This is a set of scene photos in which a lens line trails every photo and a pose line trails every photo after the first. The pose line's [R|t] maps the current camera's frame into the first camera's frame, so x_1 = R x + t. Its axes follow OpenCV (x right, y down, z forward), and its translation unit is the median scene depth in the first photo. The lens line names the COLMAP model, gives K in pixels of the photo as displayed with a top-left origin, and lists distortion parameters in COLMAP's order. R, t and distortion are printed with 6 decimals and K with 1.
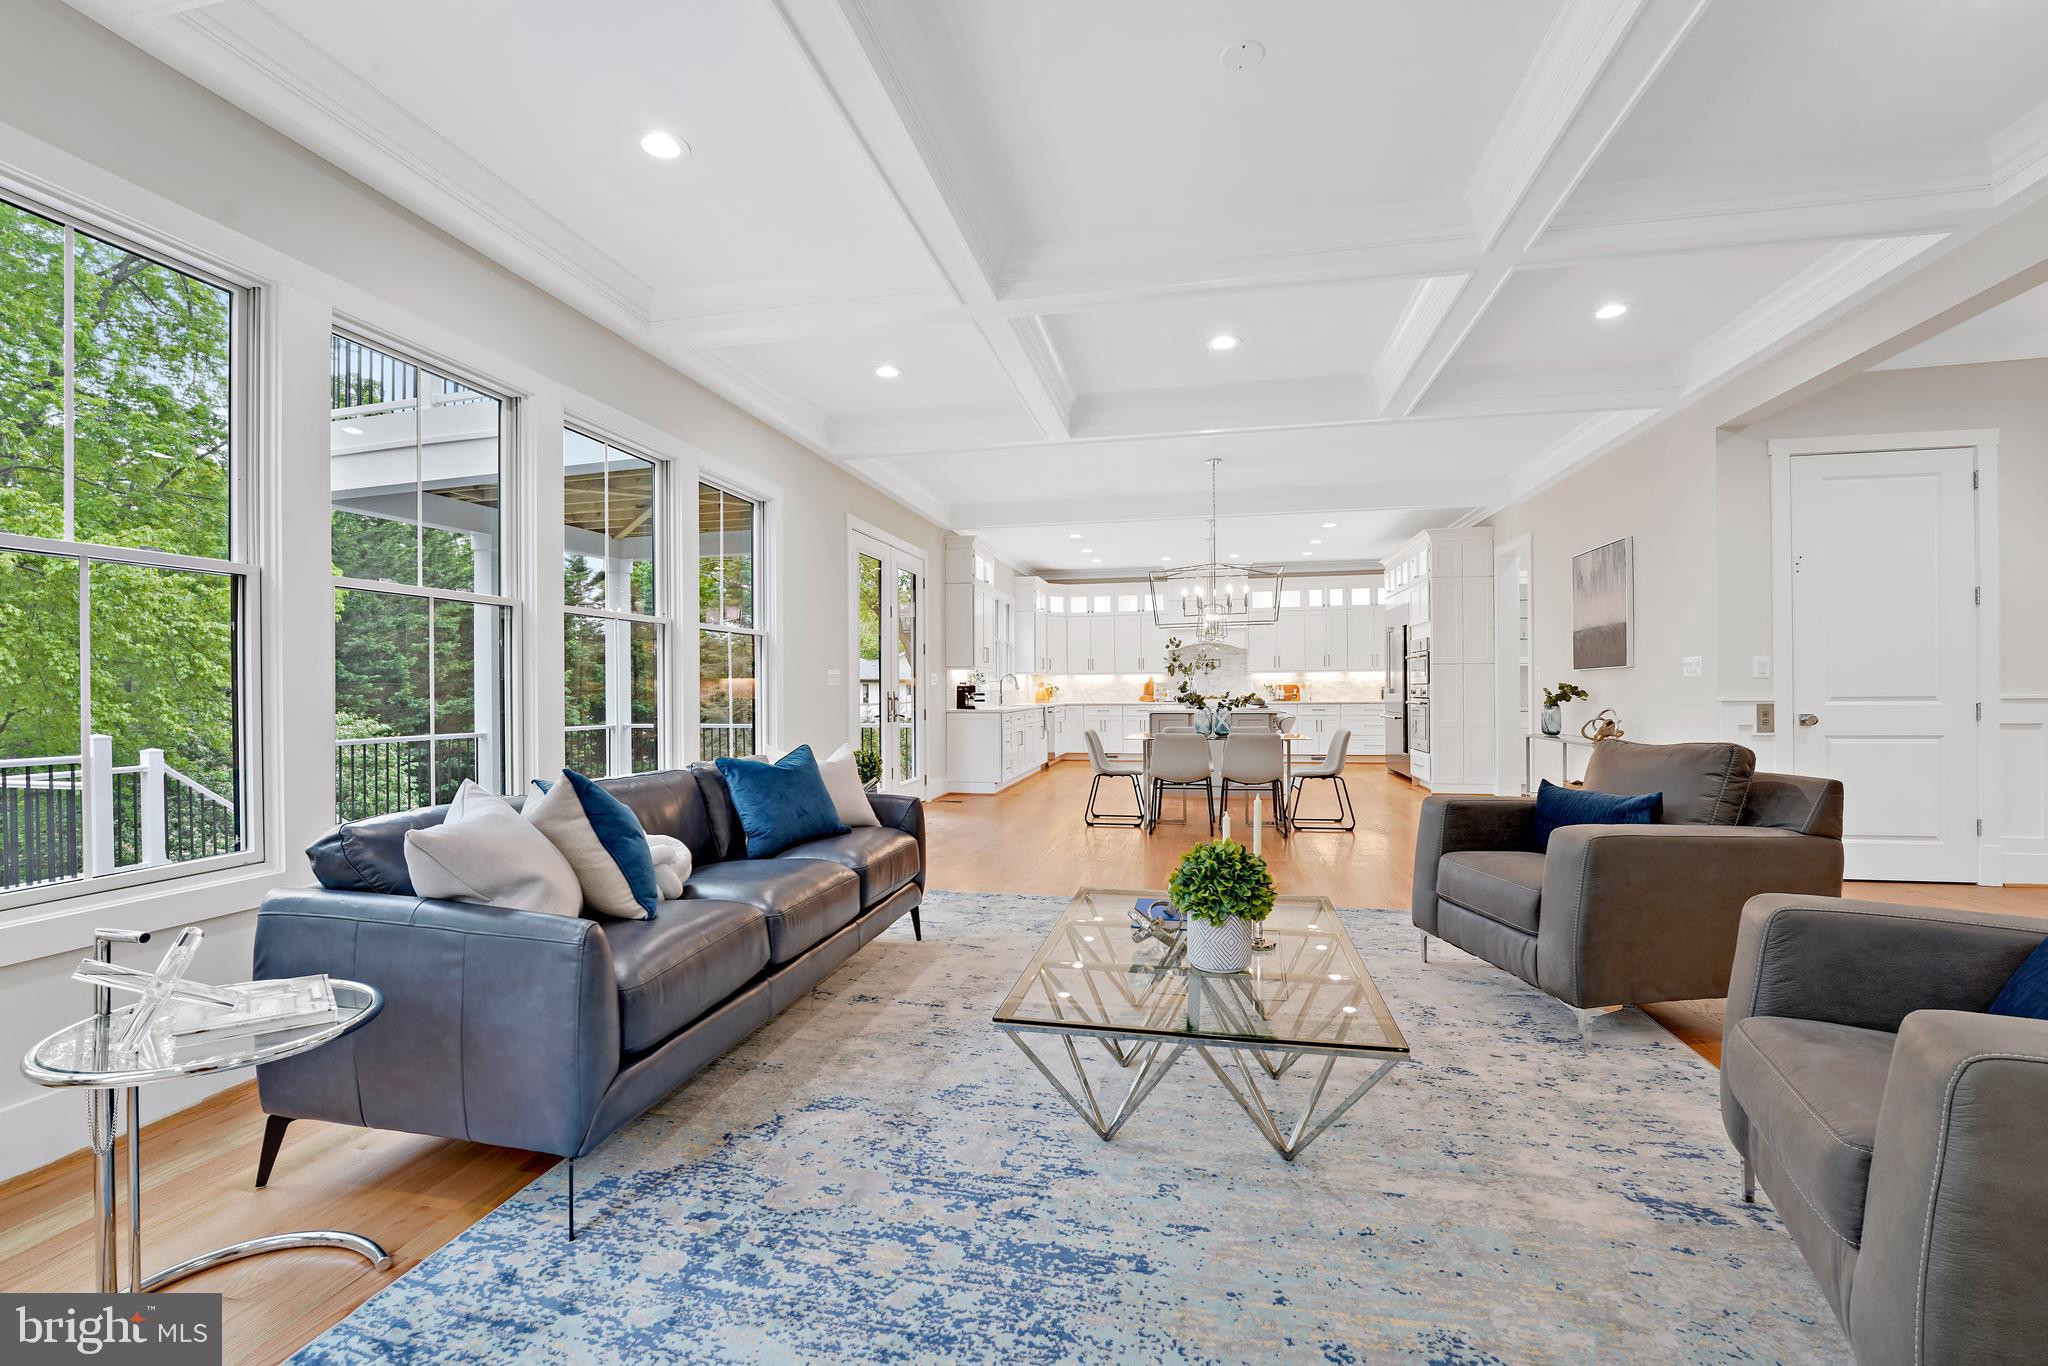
lens RADIAL K [[867.1, 0, 1012.8], [0, 867.1, 687.3], [0, 0, 1]] dist [-0.026092, -0.000026]
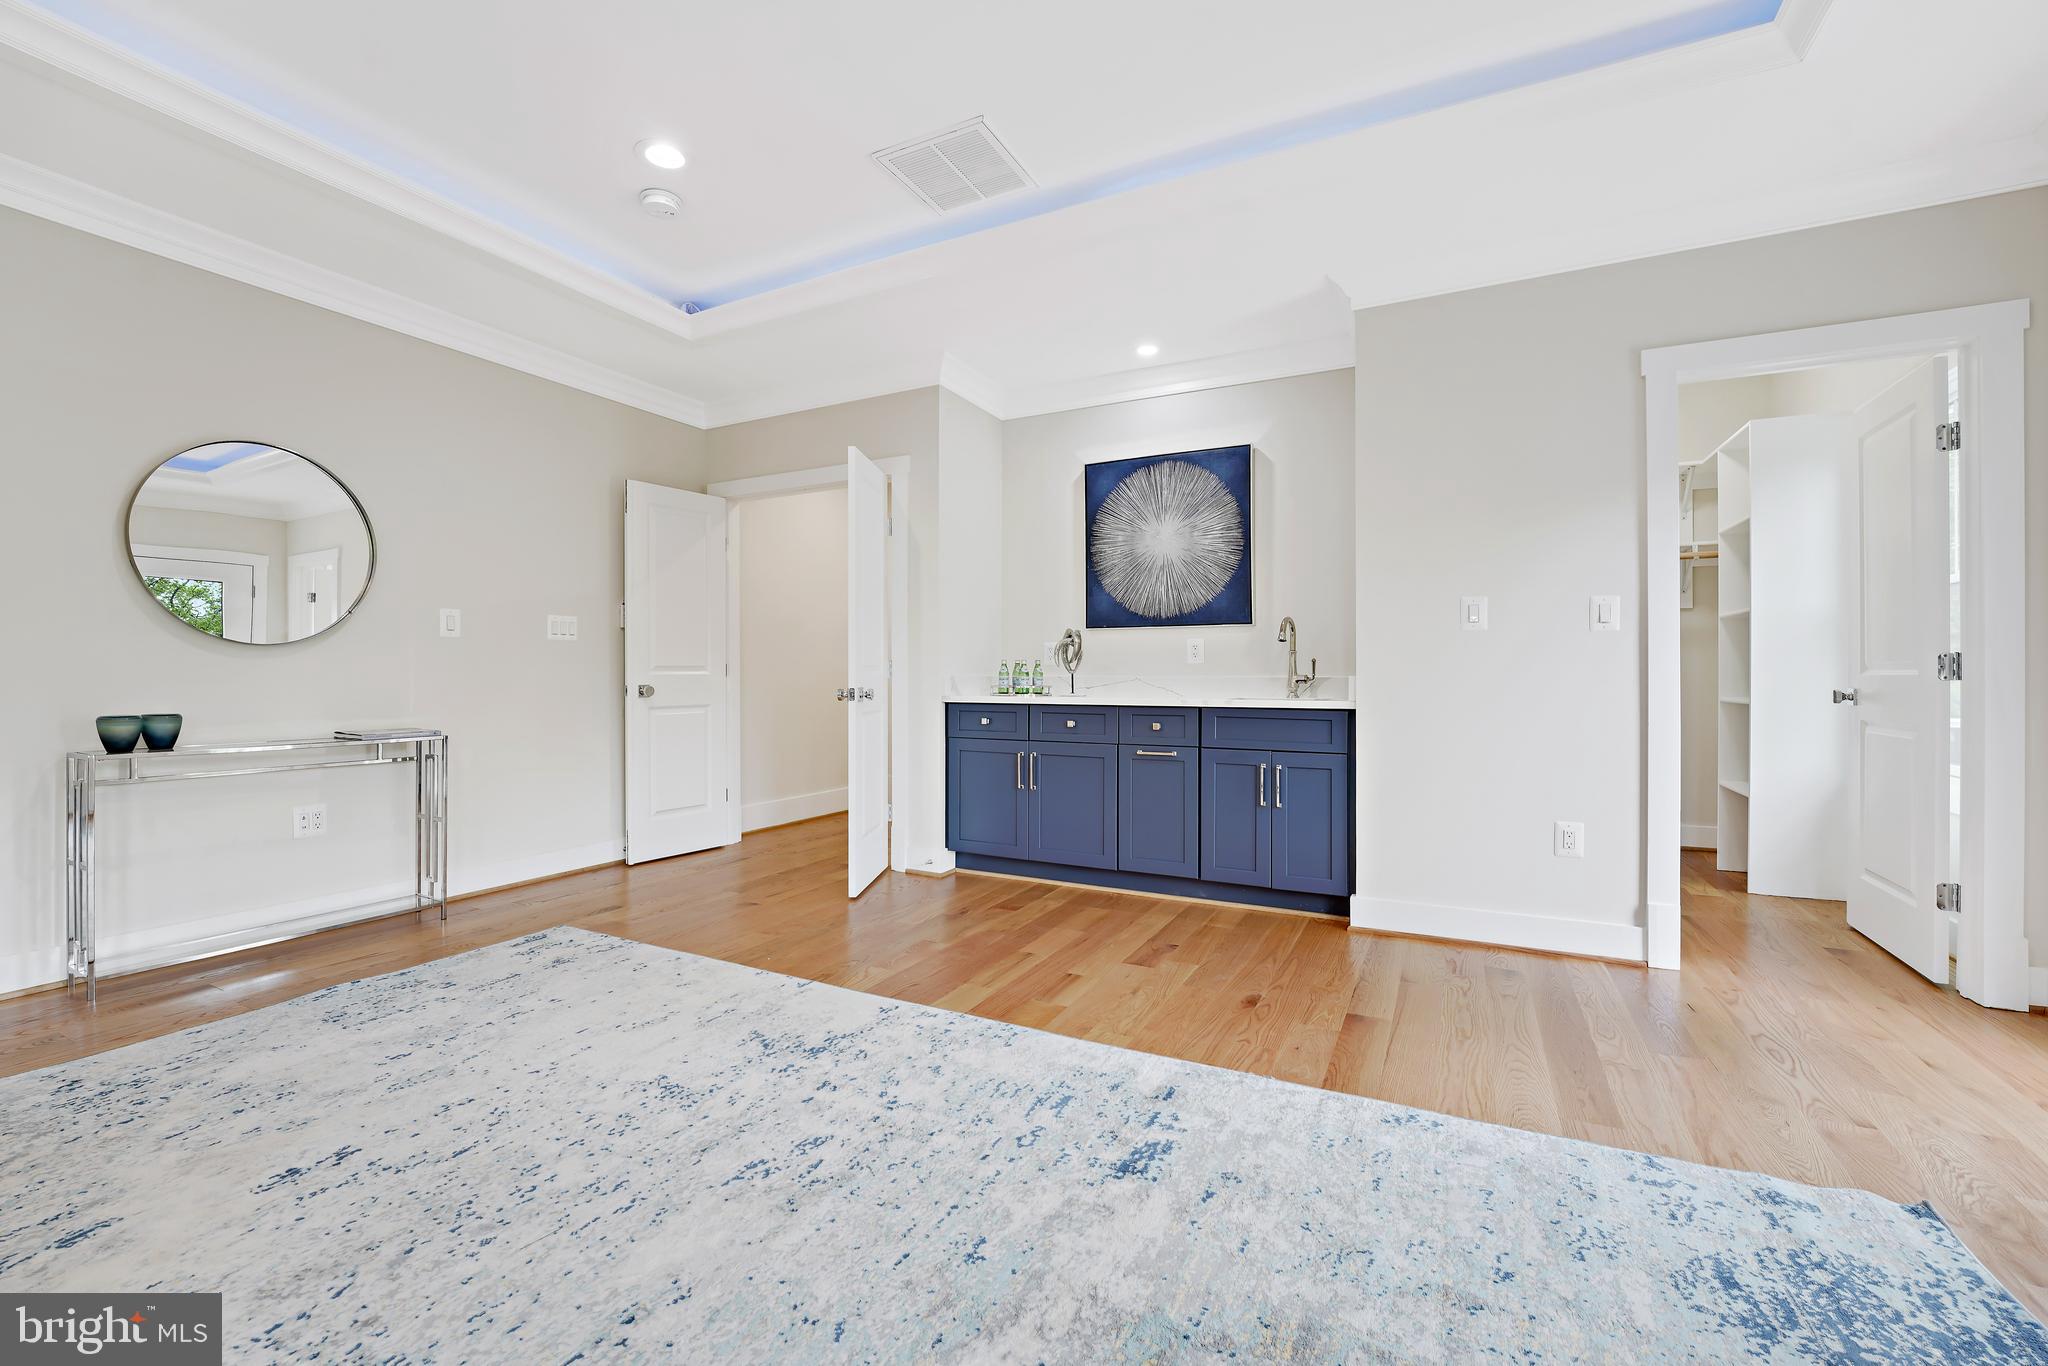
lens RADIAL K [[841.7, 0, 1013.3], [0, 841.7, 677.3], [0, 0, 1]] dist [-0.020414, 0.000404]
pose [[0.262751, 0.007084, 0.964838, -0.046858], [-0.002600, 0.999975, -0.006634, 0.020067], [-0.964860, -0.000766, 0.262763, 0.240366]]
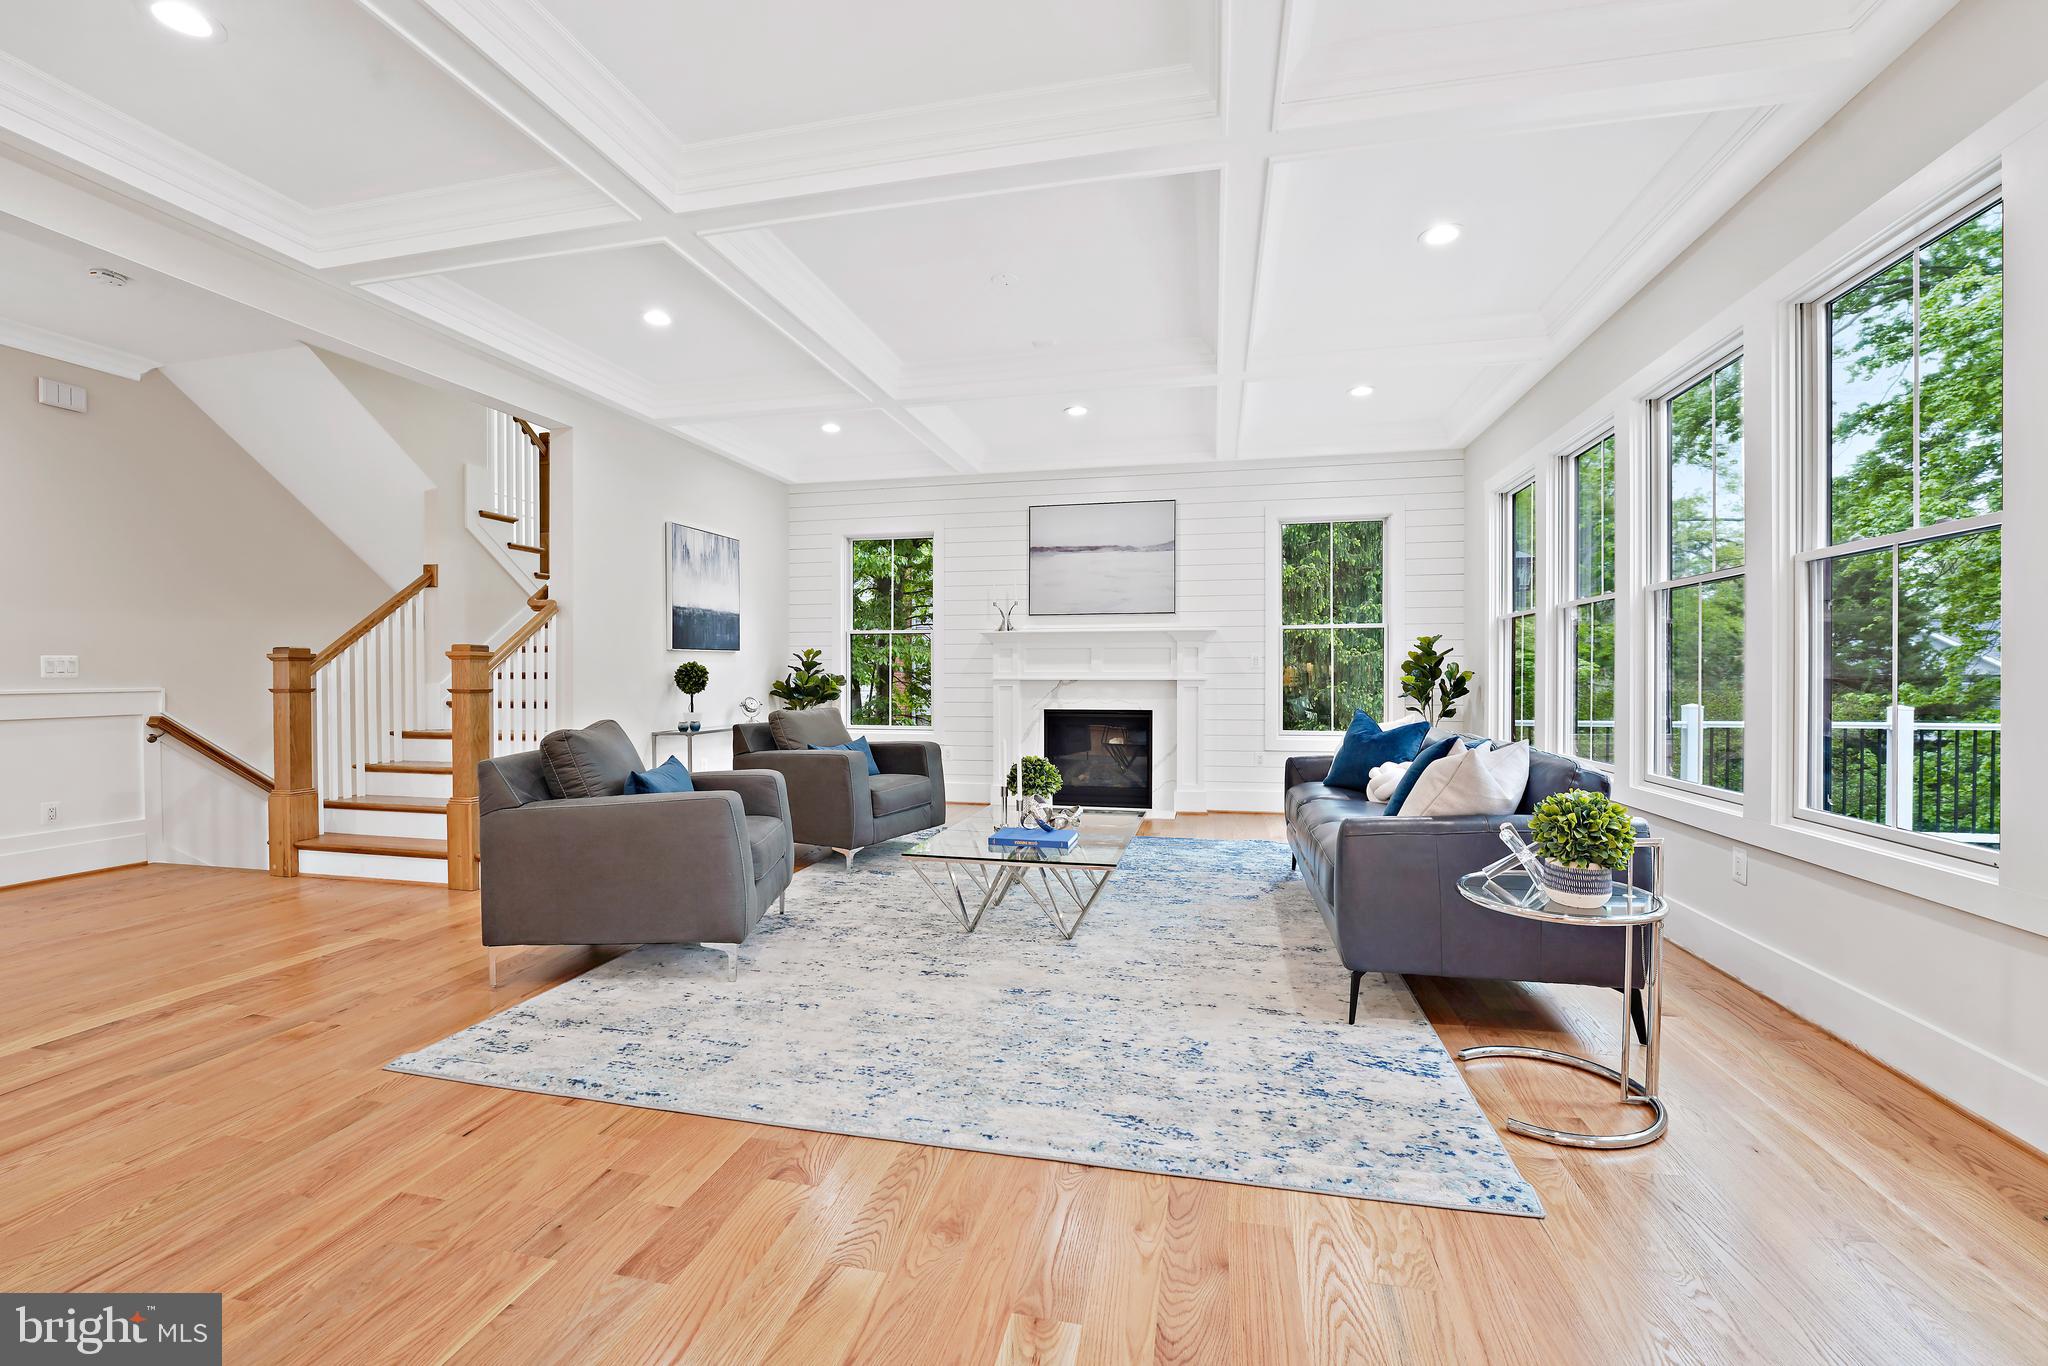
lens RADIAL K [[853.5, 0, 1019.7], [0, 853.5, 684.3], [0, 0, 1]] dist [-0.023106, 0.000382]
pose [[-0.999940, 0.009774, 0.004879, 0.090583], [0.009826, 0.999893, 0.010819, 0.000852], [-0.004773, 0.010866, -0.999930, 0.983148]]
